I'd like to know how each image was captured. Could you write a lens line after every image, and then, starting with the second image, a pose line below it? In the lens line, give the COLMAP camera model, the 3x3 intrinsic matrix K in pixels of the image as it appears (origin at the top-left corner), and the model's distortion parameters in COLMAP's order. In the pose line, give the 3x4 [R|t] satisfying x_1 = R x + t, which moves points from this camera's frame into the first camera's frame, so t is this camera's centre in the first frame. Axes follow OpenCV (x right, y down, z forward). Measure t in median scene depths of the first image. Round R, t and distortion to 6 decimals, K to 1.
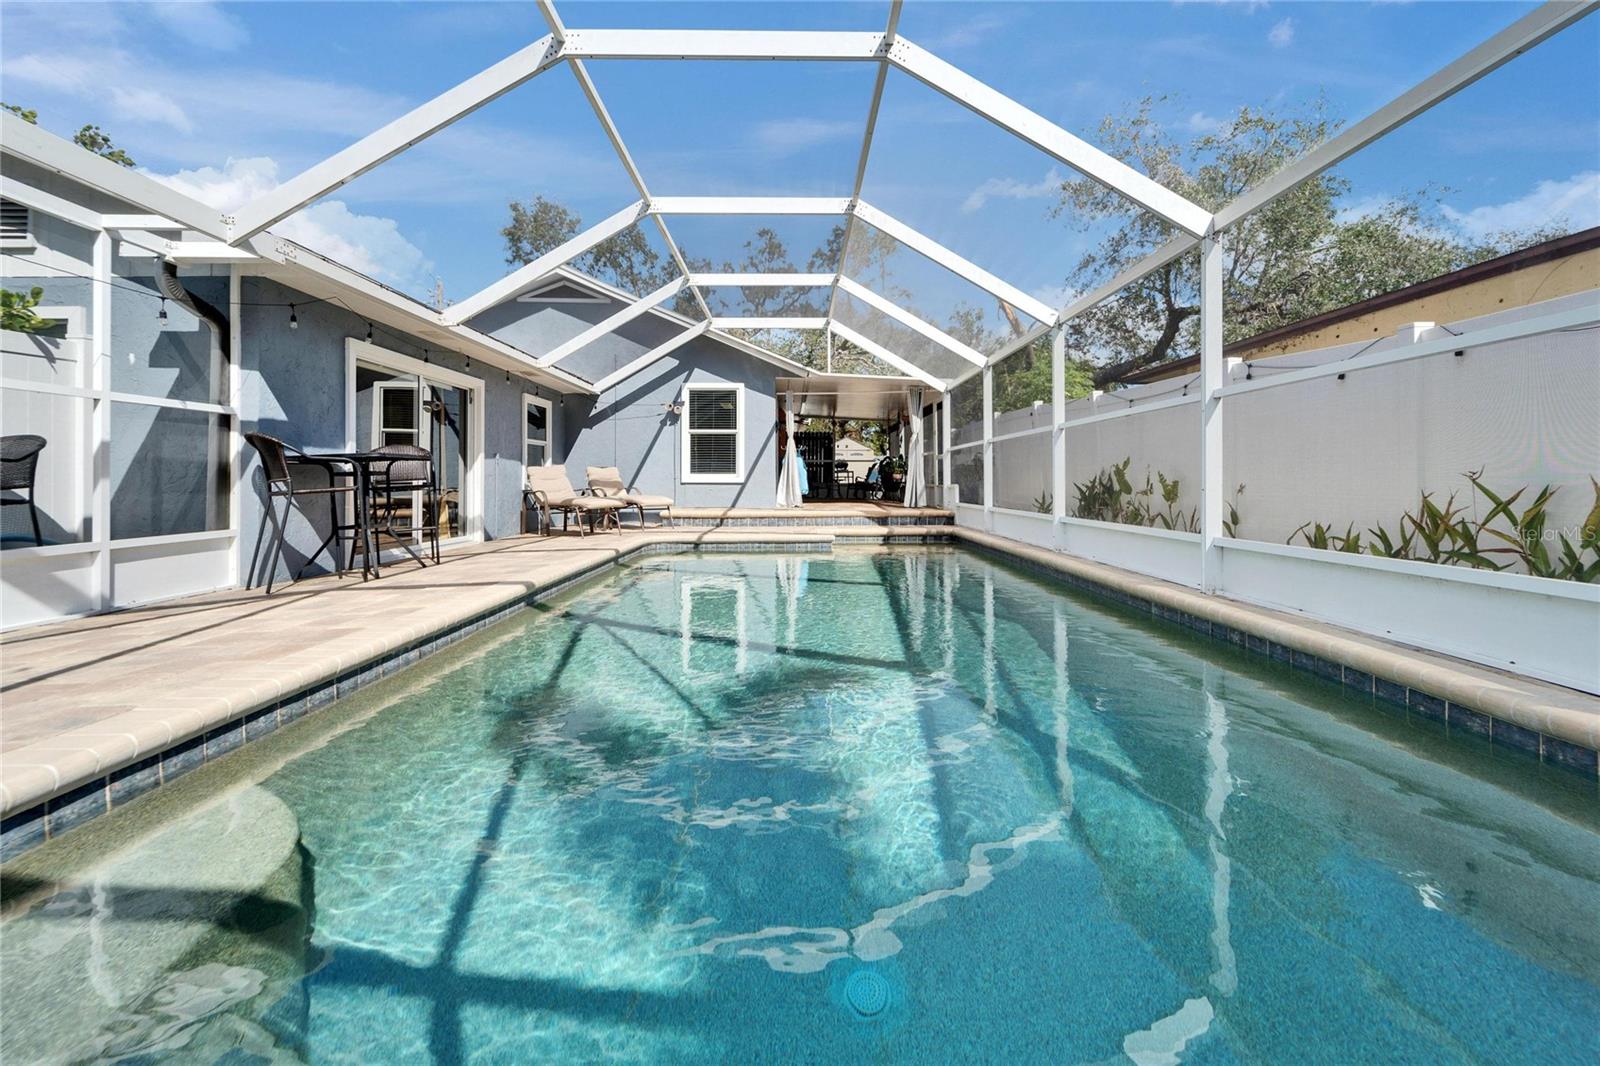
lens RADIAL K [[670.6, 0, 790.0], [0, 670.6, 477.0], [0, 0, 1]] dist [-0.001525, 0.000072]
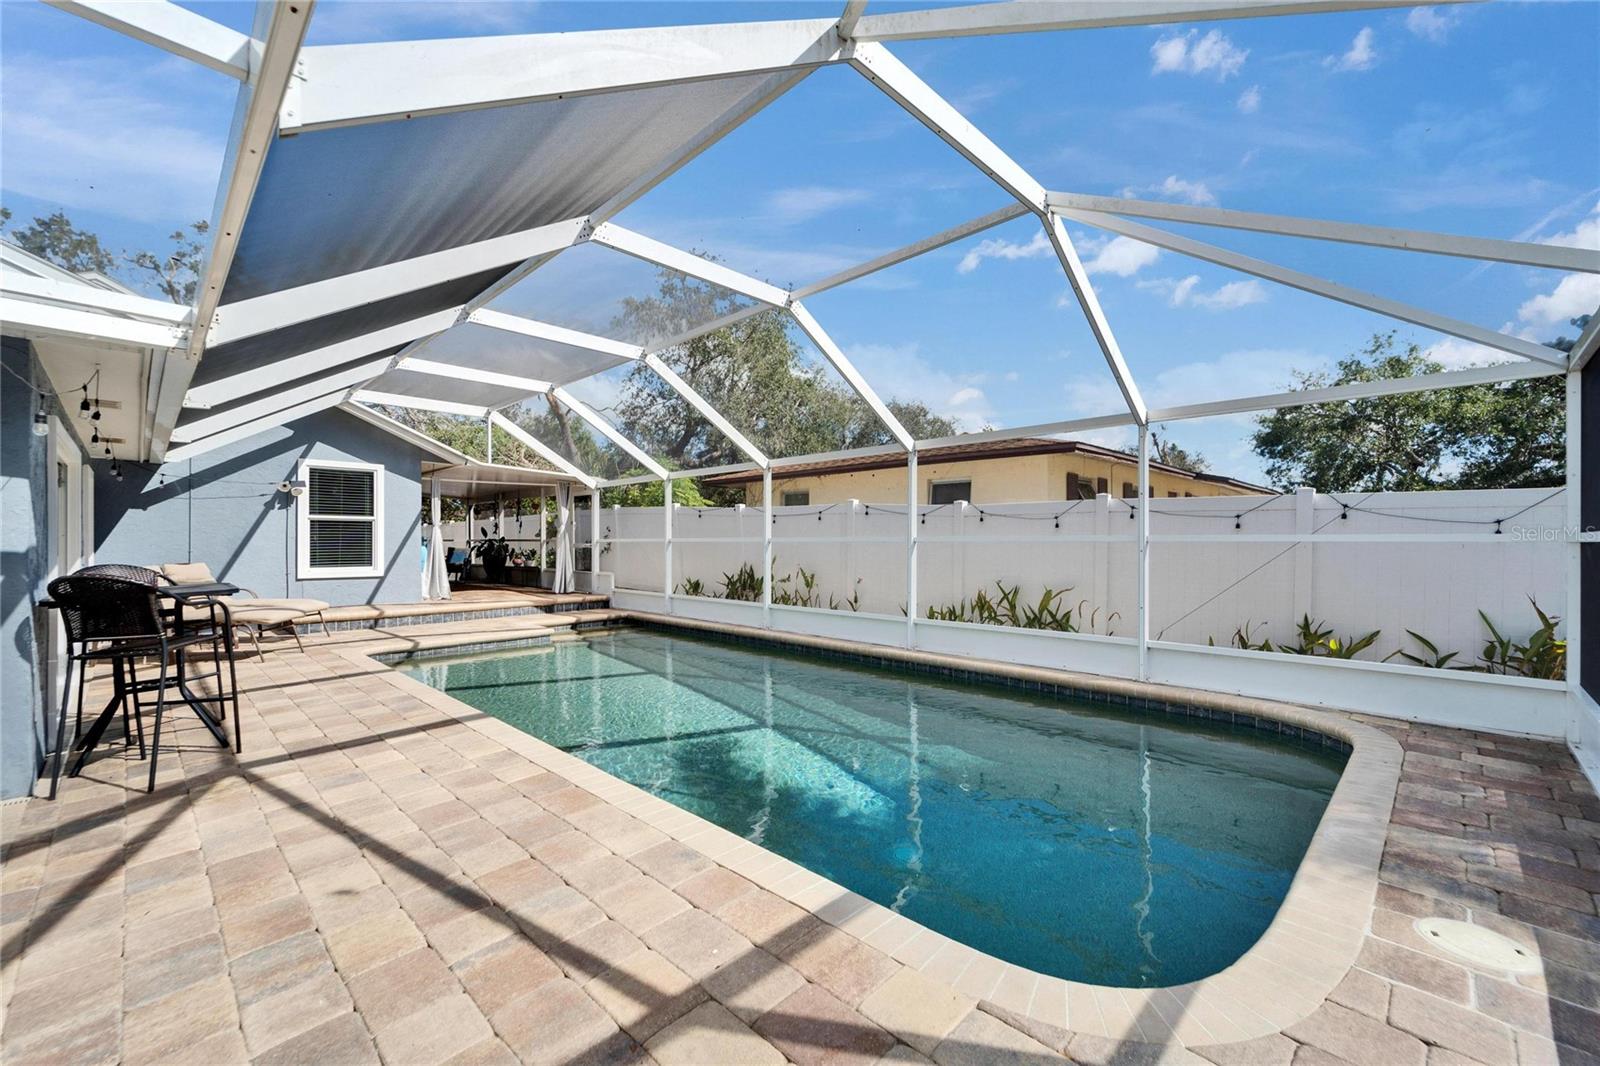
lens RADIAL K [[670.6, 0, 786.9], [0, 670.6, 539.5], [0, 0, 1]] dist [-0.001525, 0.000072]
pose [[0.701644, 0.002475, 0.712523, -0.338904], [-0.006228, 0.999977, 0.002659, -0.047489], [-0.712500, -0.006303, 0.701643, -0.011302]]
